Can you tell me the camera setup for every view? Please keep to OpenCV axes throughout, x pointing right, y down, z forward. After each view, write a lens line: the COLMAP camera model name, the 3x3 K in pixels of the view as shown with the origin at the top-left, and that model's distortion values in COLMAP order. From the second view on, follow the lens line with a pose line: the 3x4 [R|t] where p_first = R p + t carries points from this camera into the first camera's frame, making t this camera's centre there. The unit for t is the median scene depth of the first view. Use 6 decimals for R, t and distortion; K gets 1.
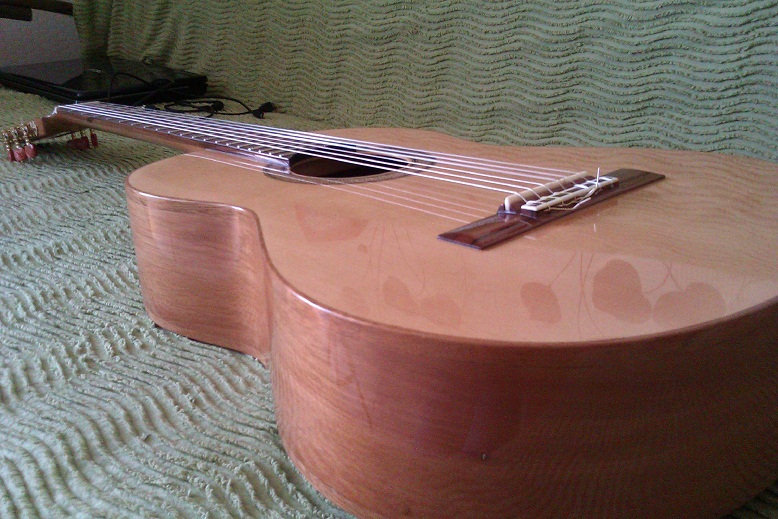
lens RADIAL K [[806.9, 0, 389.0], [0, 806.9, 259.5], [0, 0, 1]] dist [0.134731, -0.584717]
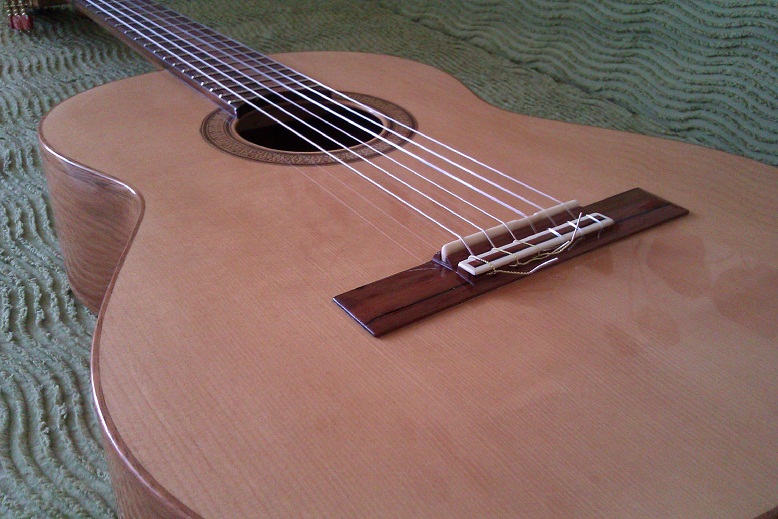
lens RADIAL K [[819.9, 0, 389.0], [0, 819.9, 259.5], [0, 0, 1]] dist [0.042853, -0.220353]
pose [[0.986036, 0.128469, -0.105970, 0.089743], [-0.105903, 0.974798, 0.196351, -0.104519], [0.128524, -0.182386, 0.974791, 0.128470]]
